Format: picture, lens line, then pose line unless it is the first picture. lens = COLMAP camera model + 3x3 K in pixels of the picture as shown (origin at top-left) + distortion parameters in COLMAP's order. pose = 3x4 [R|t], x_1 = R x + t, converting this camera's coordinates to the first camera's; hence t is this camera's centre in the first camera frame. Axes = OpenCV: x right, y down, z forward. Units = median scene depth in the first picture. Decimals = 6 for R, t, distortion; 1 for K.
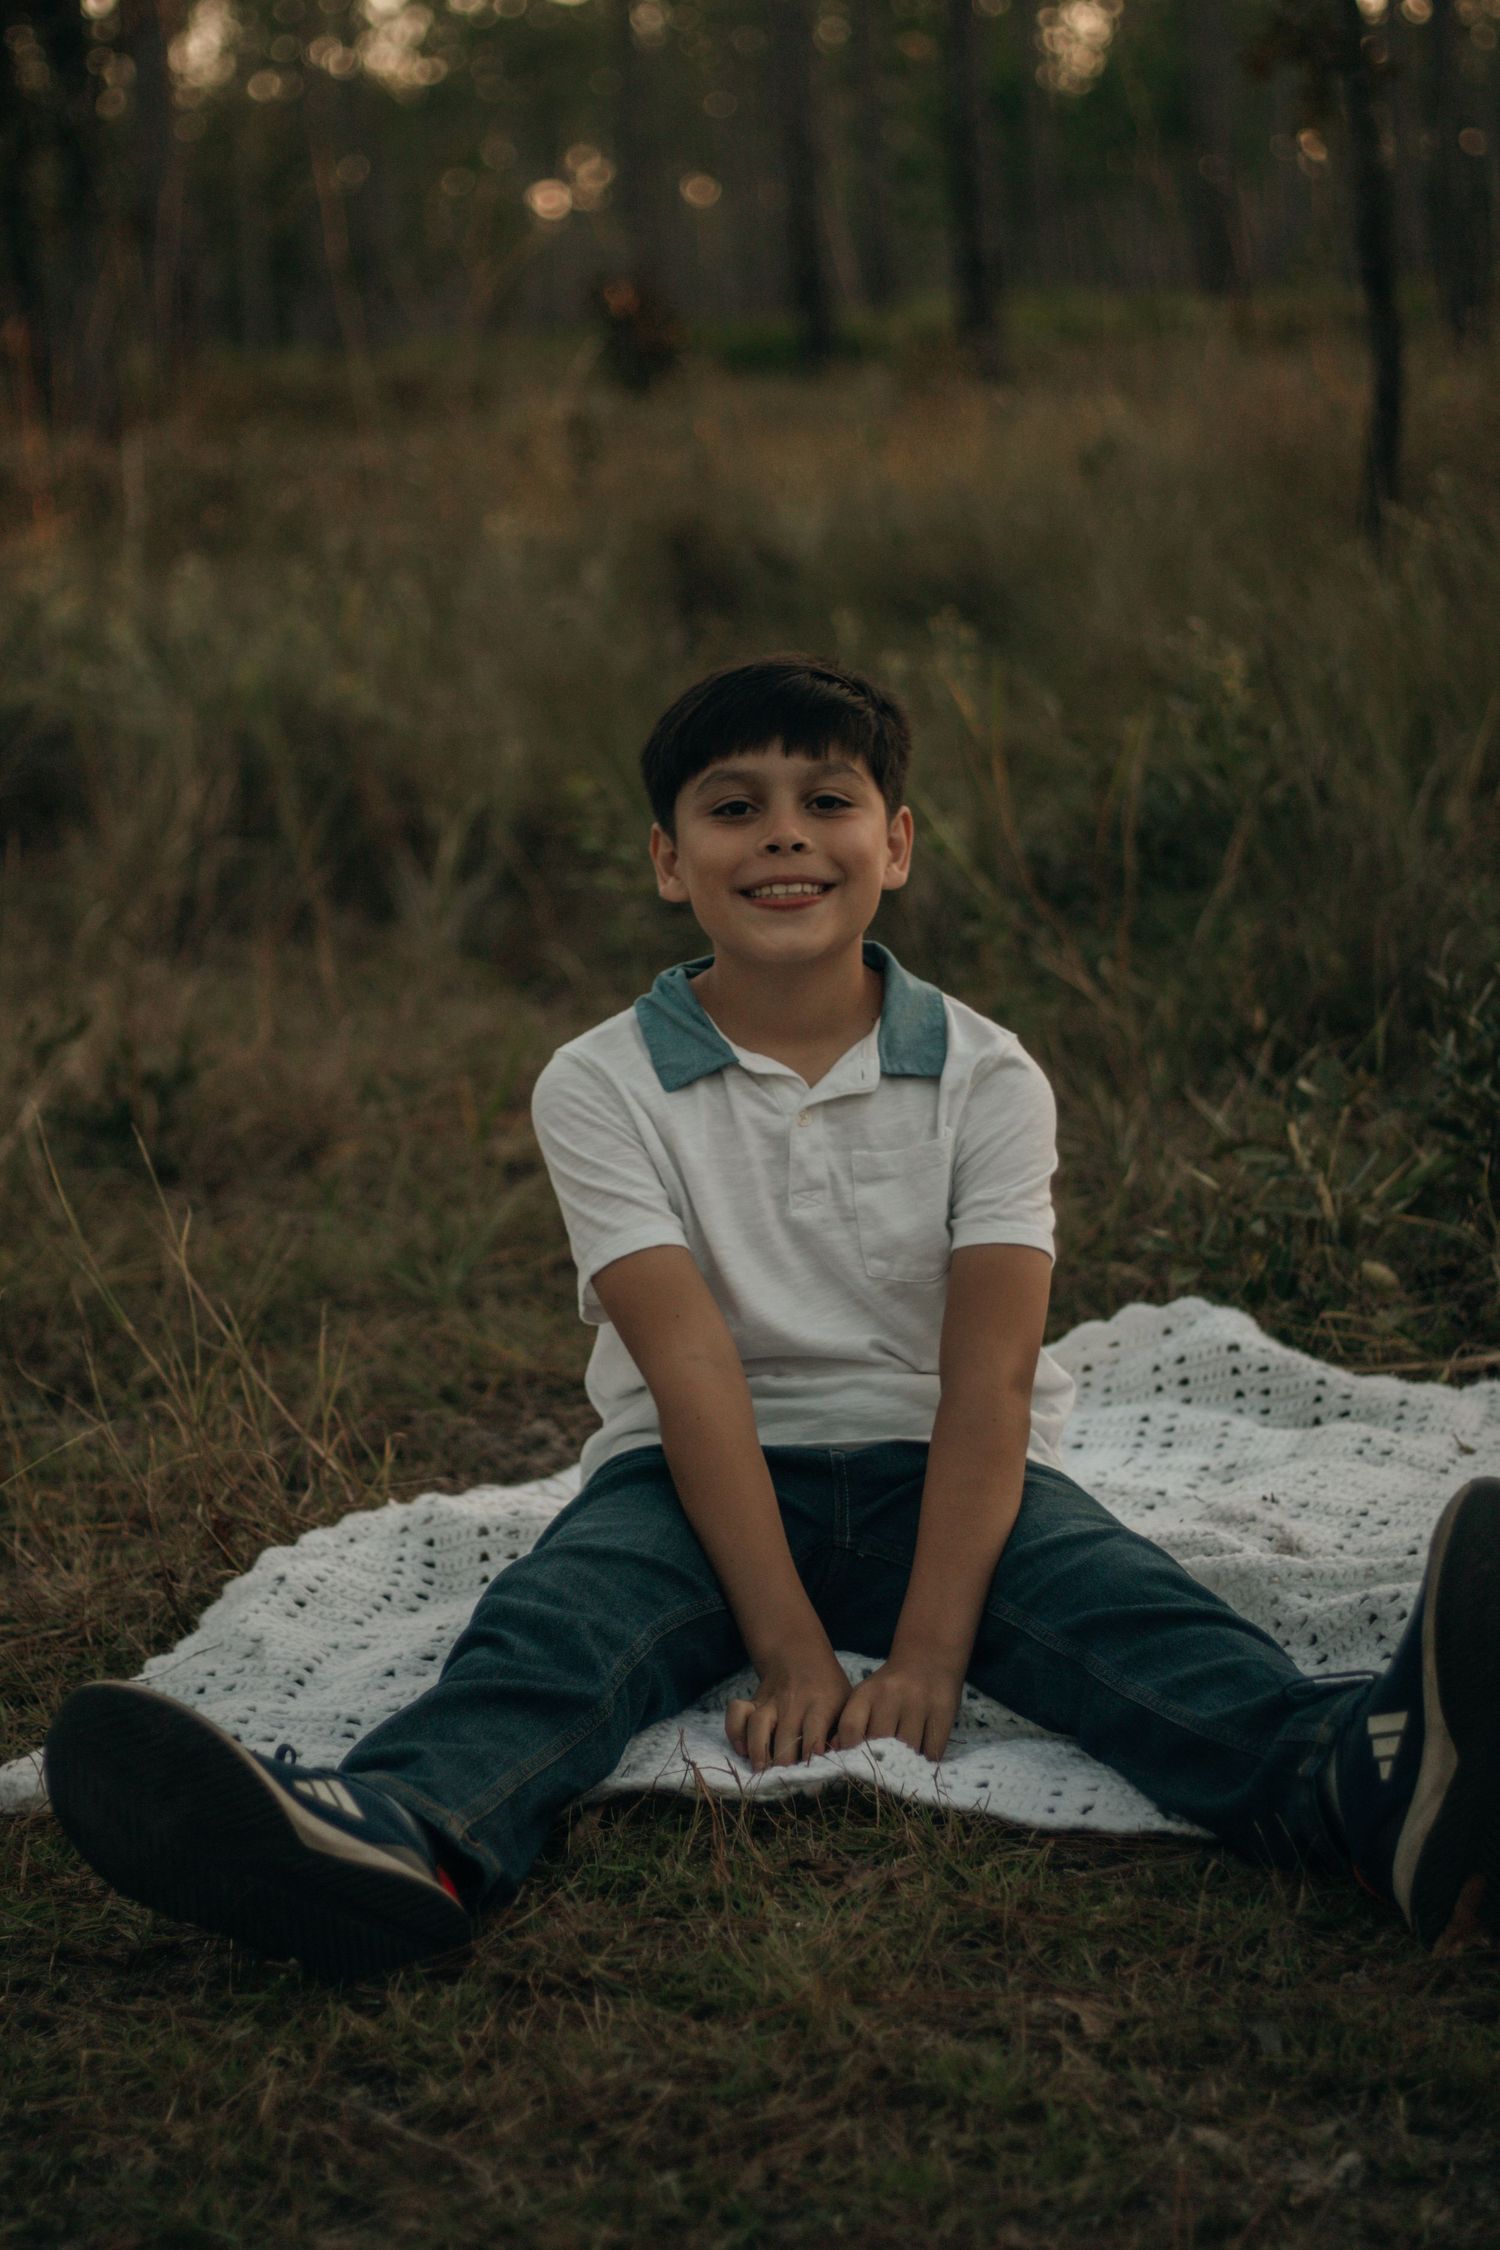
lens RADIAL K [[5156.4, 0, 750.0], [0, 5156.4, 1125.0], [0, 0, 1]] dist [-0.348281, -0.061508]
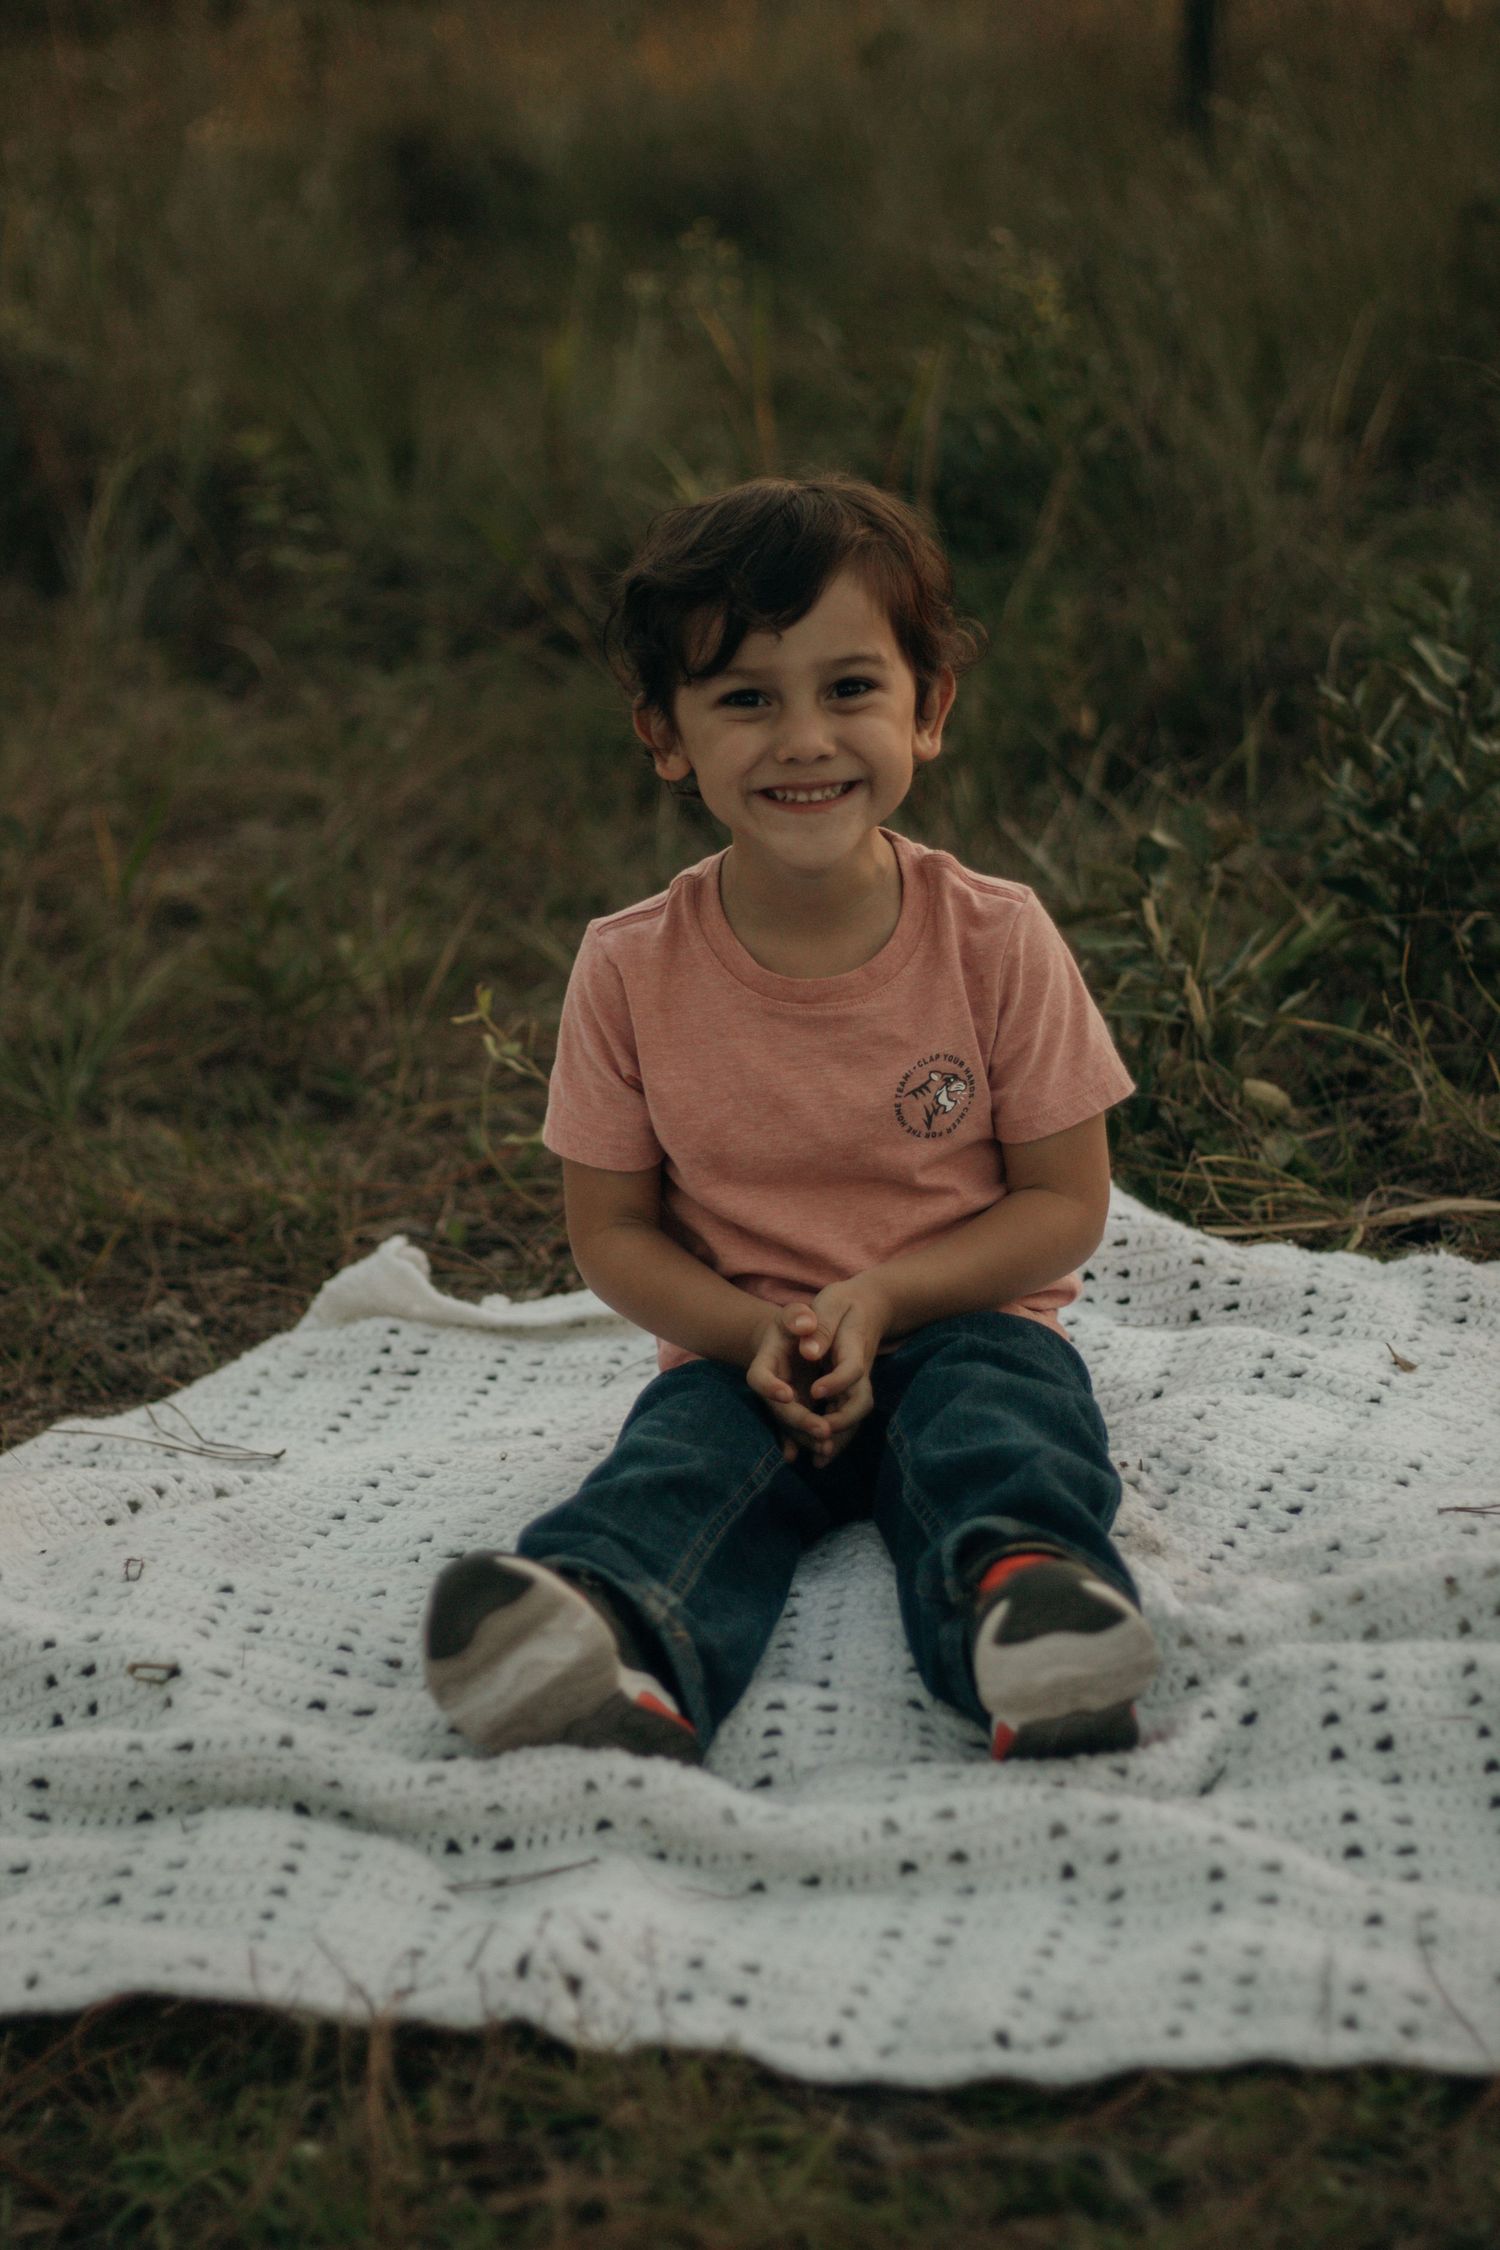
lens RADIAL K [[5281.4, 0, 750.0], [0, 5281.4, 1125.0], [0, 0, 1]] dist [-0.220097, -0.410757]
pose [[0.999034, -0.015528, 0.041118, 0.011039], [0.012614, 0.997452, 0.070210, -0.017118], [-0.042103, -0.069624, 0.996684, 0.174709]]
